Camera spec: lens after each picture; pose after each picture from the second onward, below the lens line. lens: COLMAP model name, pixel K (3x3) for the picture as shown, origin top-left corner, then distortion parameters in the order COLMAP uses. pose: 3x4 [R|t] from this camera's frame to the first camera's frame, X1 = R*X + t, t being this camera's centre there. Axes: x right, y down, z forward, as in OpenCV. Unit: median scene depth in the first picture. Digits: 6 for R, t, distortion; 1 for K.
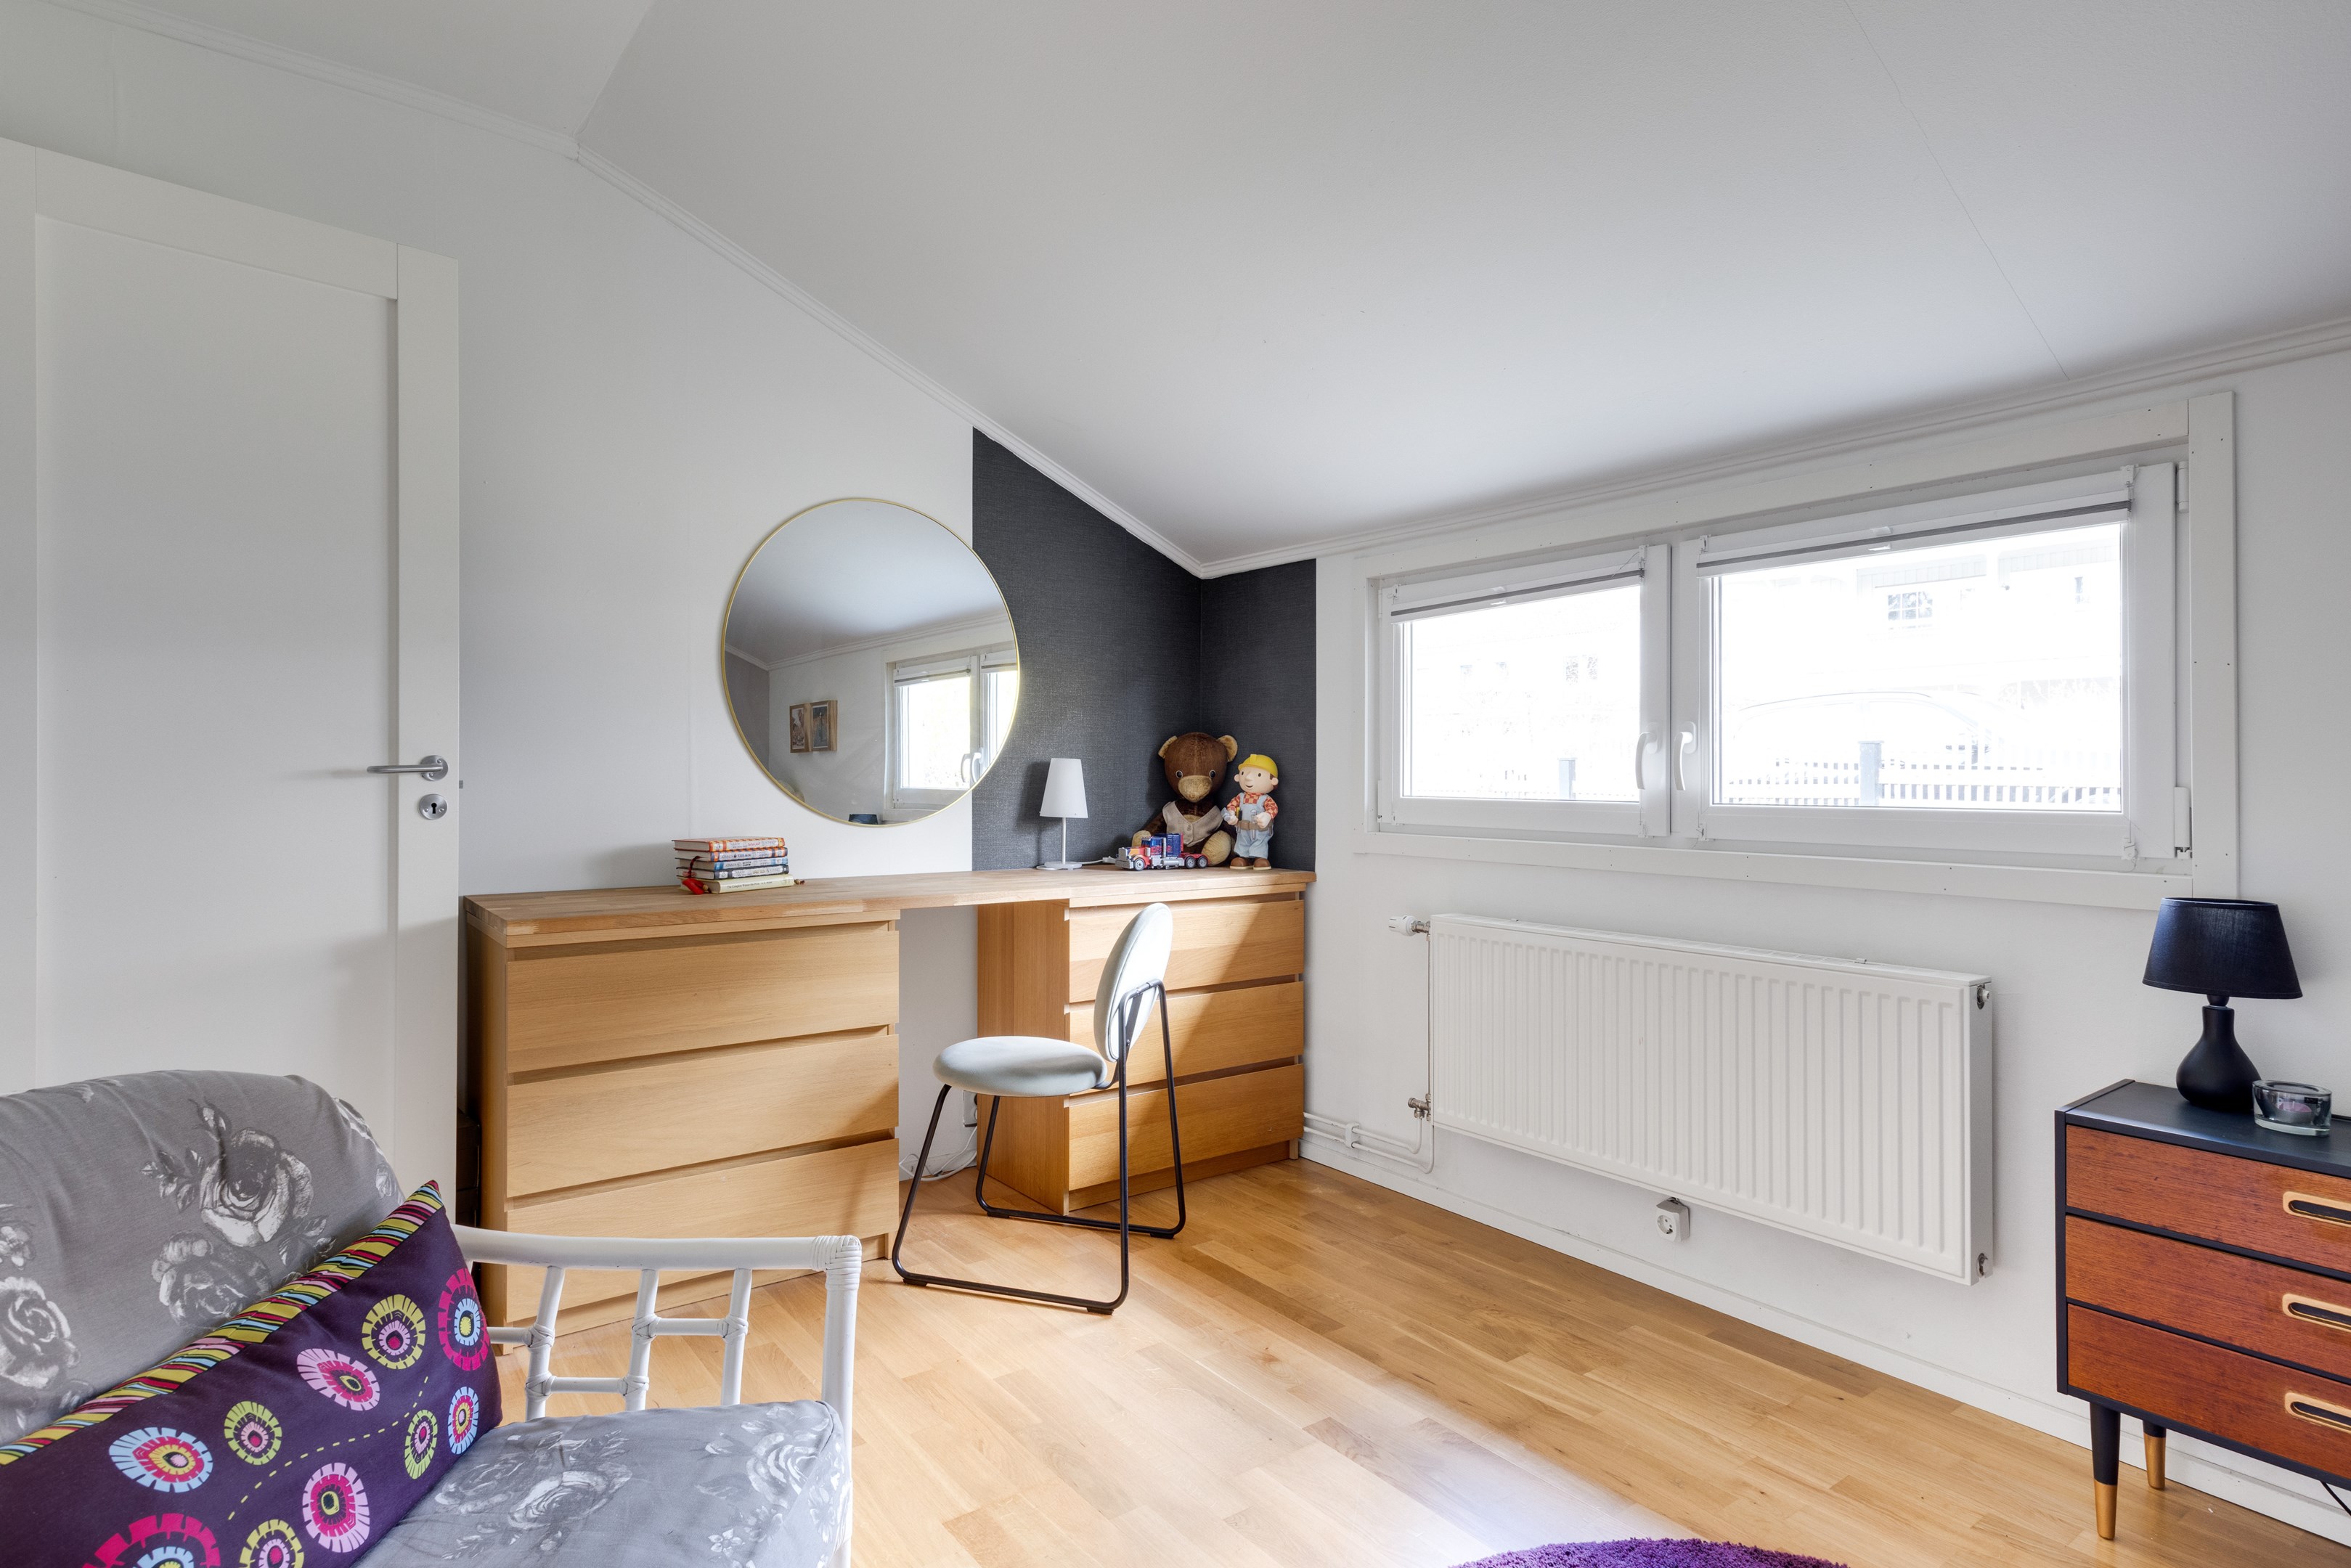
lens RADIAL K [[1237.5, 0, 1150.2], [0, 1237.5, 767.7], [0, 0, 1]] dist [-0.025498, -0.000408]
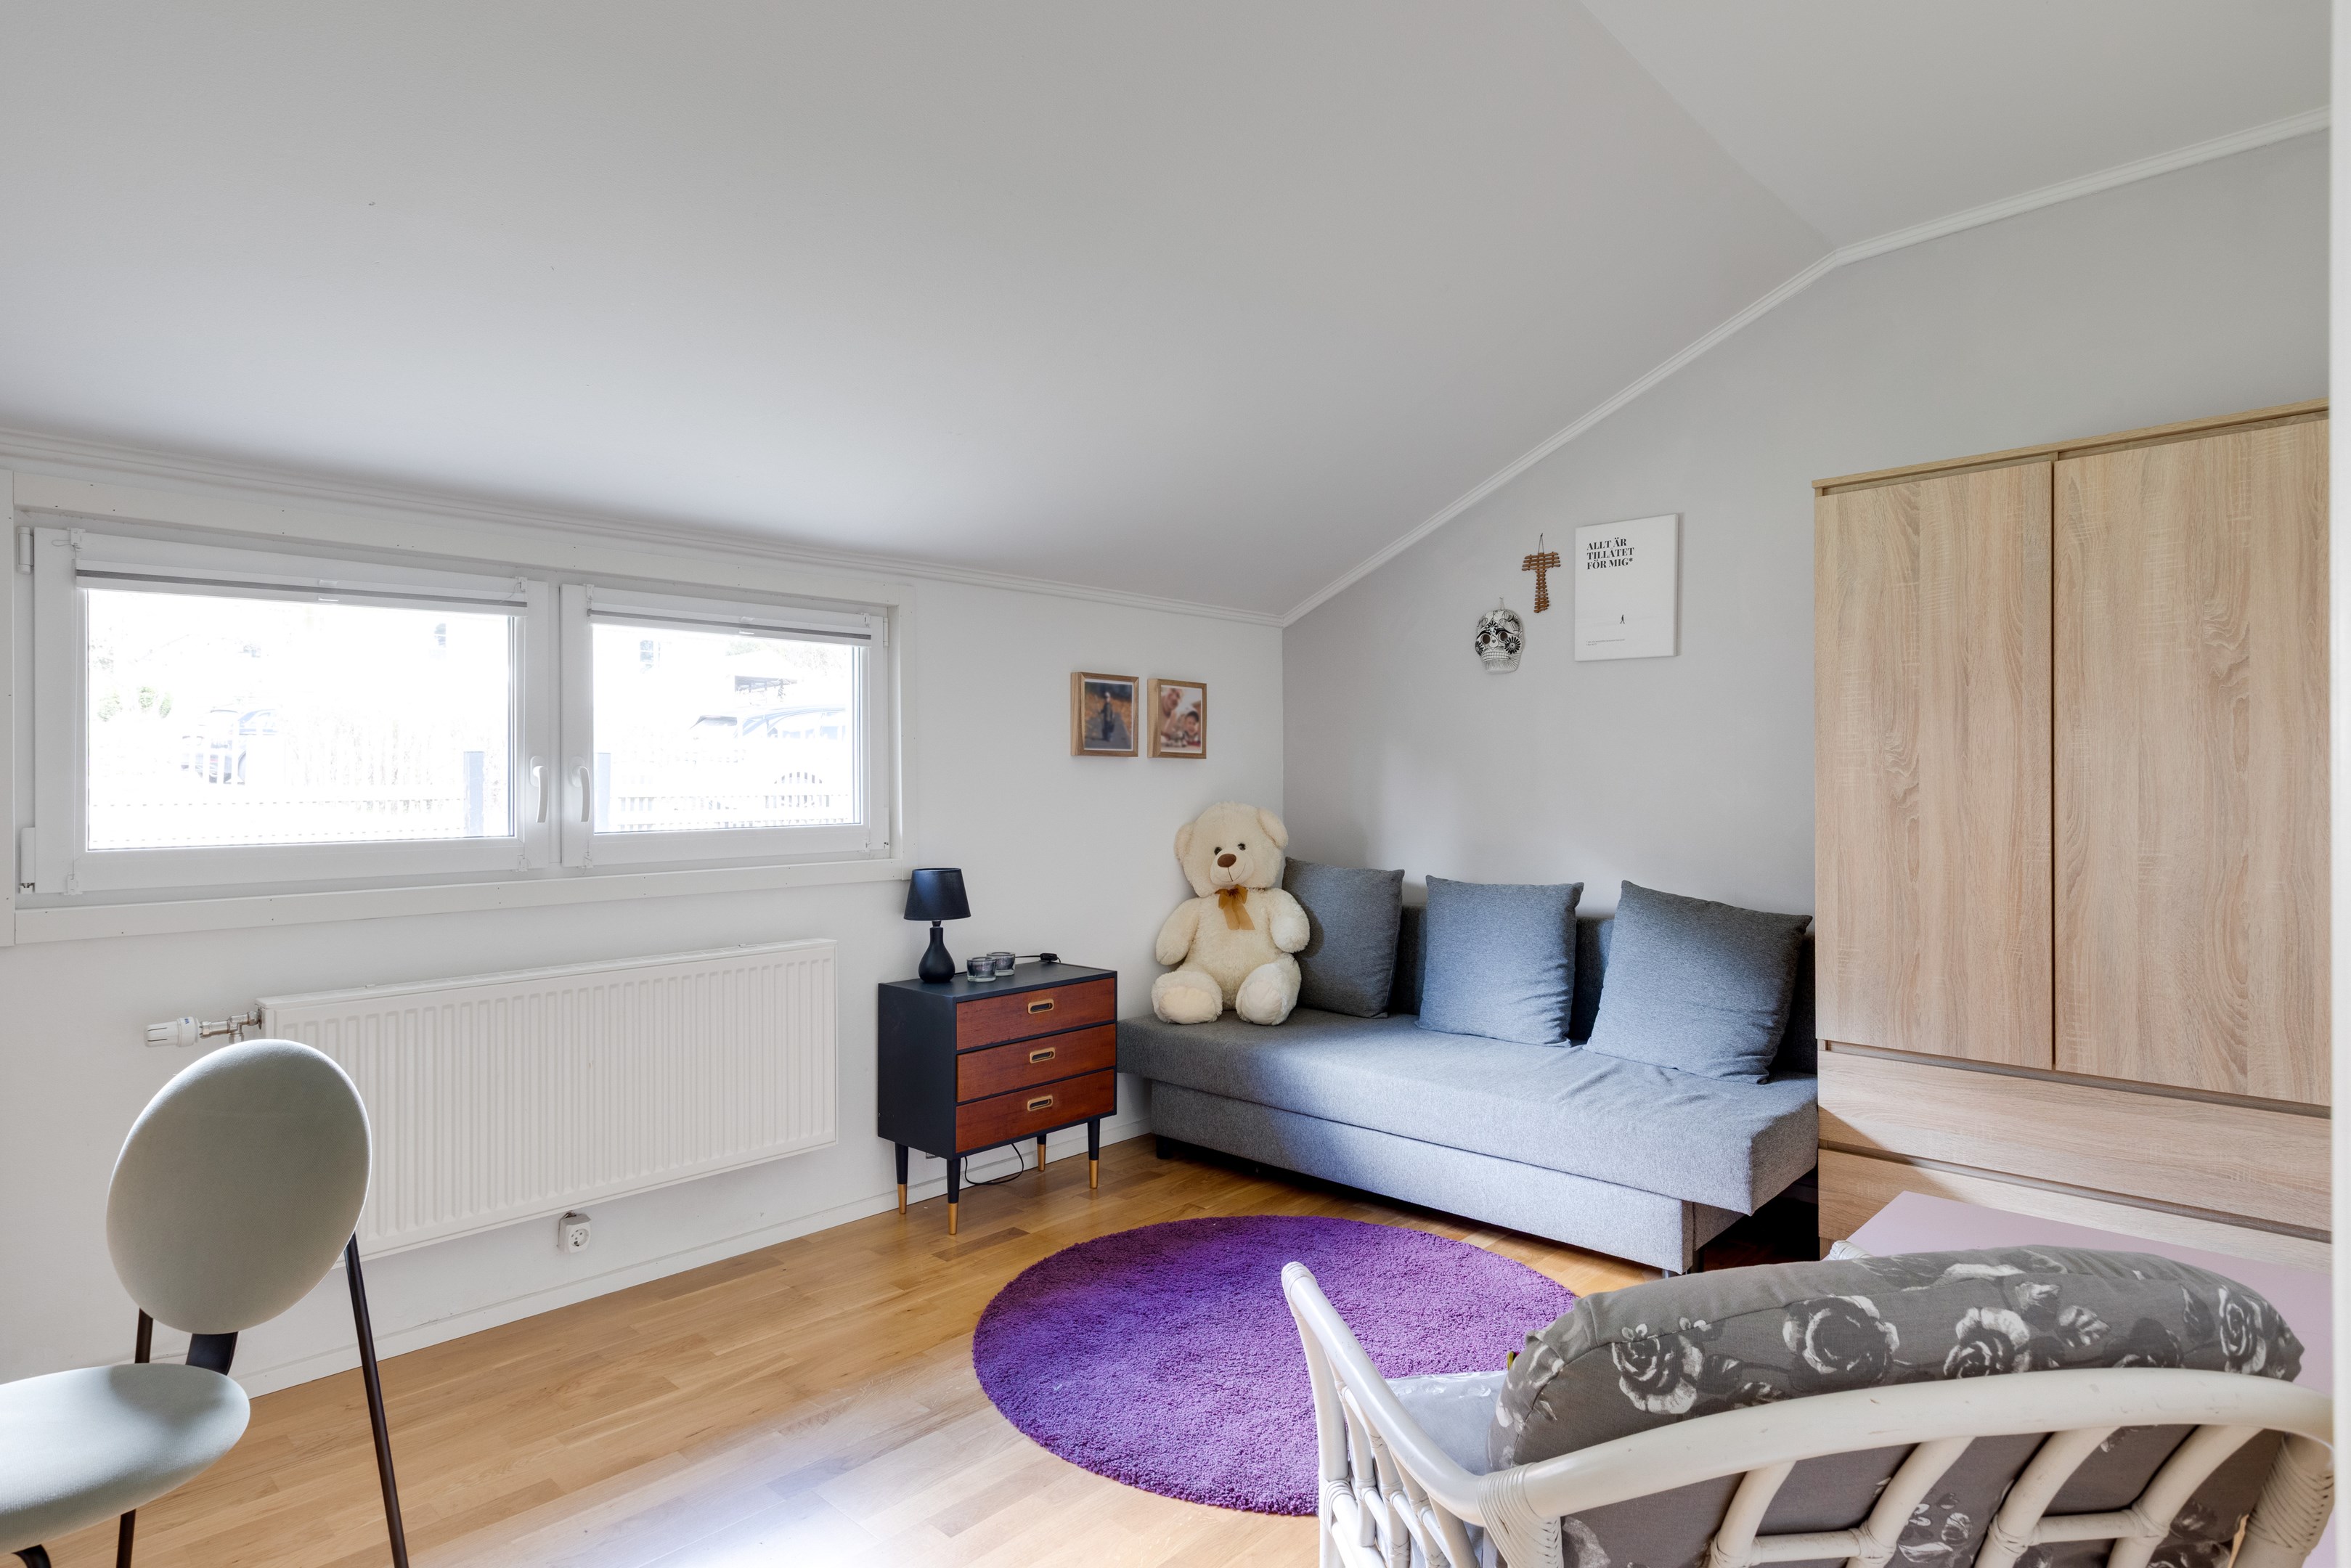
lens RADIAL K [[1237.5, 0, 1150.2], [0, 1237.5, 767.7], [0, 0, 1]] dist [-0.025498, -0.000408]
pose [[-0.194299, 0.001666, 0.980941, -0.702236], [-0.003398, 0.999991, -0.002372, -0.027780], [-0.980936, -0.003794, -0.194292, 0.729554]]
